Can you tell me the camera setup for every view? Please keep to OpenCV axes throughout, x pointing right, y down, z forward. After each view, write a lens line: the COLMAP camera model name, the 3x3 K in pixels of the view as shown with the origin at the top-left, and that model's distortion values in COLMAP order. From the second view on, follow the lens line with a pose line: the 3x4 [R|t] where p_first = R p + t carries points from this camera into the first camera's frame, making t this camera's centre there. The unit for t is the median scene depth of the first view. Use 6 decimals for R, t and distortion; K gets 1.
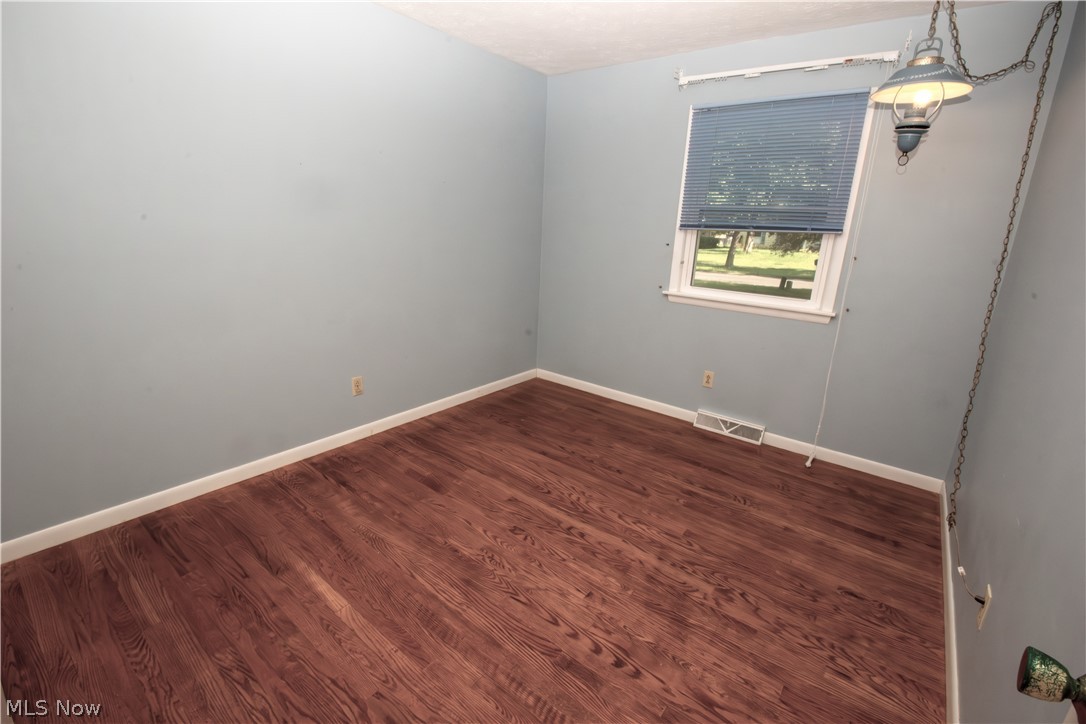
lens RADIAL K [[475.4, 0, 542.4], [0, 475.4, 361.1], [0, 0, 1]] dist [-0.016280, -0.006113]
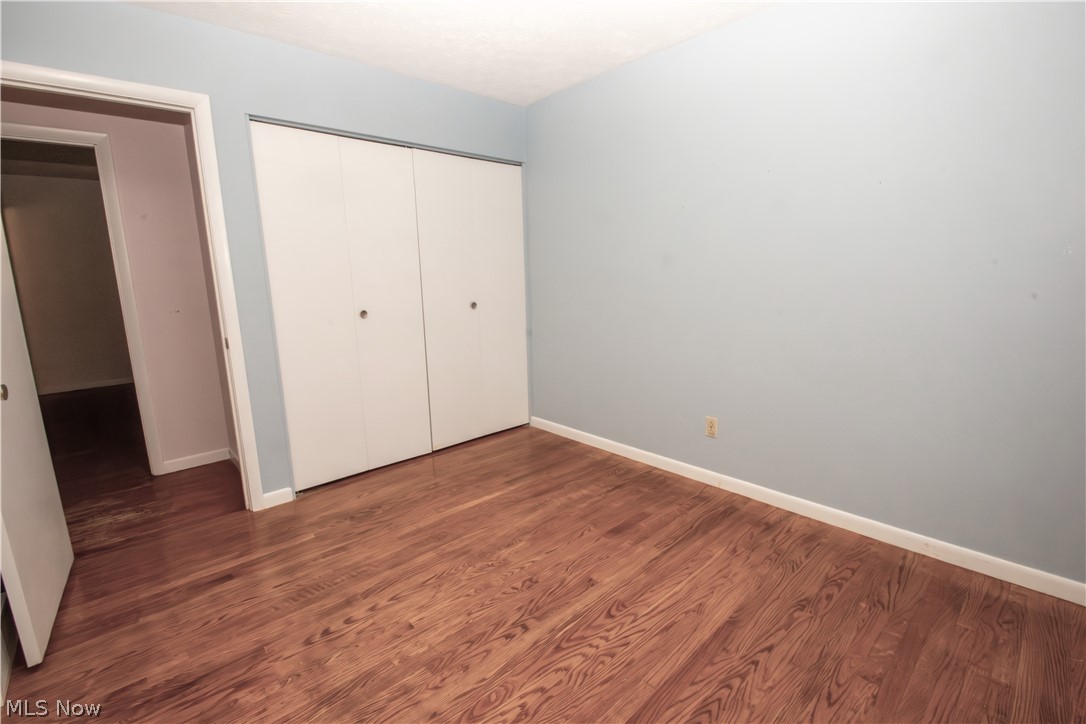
lens RADIAL K [[475.4, 0, 548.7], [0, 475.4, 362.2], [0, 0, 1]] dist [-0.016280, -0.006113]
pose [[-0.158470, 0.143278, -0.976913, 0.856596], [-0.262616, 0.947660, 0.181588, -0.236498], [0.951798, 0.285329, -0.112549, 1.159623]]
